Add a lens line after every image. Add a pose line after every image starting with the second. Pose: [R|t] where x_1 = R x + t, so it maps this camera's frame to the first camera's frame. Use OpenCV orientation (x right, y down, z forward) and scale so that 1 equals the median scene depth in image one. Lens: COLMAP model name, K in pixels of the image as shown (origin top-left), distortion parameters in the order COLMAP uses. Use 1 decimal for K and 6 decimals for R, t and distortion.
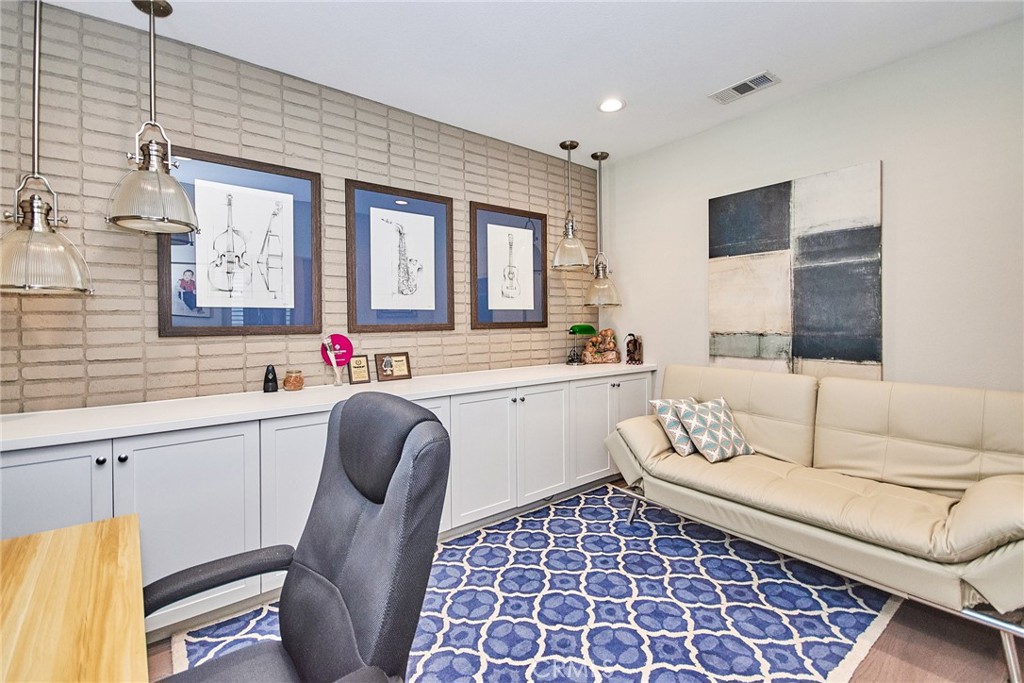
lens RADIAL K [[457.0, 0, 510.8], [0, 457.0, 325.5], [0, 0, 1]] dist [0.013071, -0.005106]
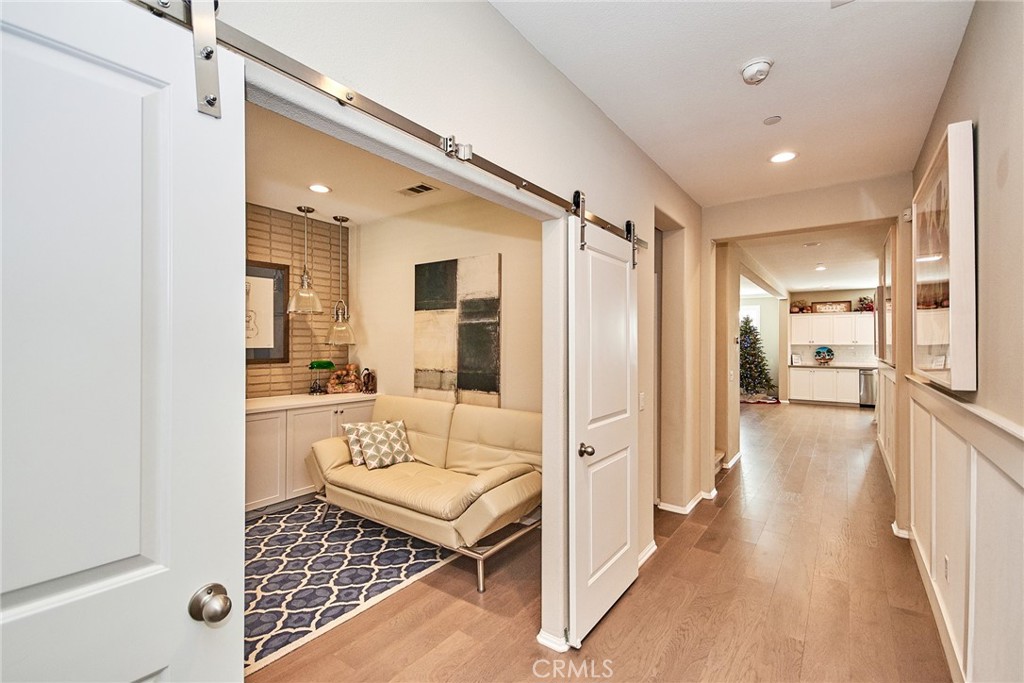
lens RADIAL K [[457.0, 0, 513.3], [0, 457.0, 342.6], [0, 0, 1]] dist [0.013071, -0.005106]
pose [[0.960532, 0.013701, 0.277832, 0.416694], [-0.011288, 0.999883, -0.010285, -0.058326], [-0.277941, 0.006743, 0.960575, -0.370773]]
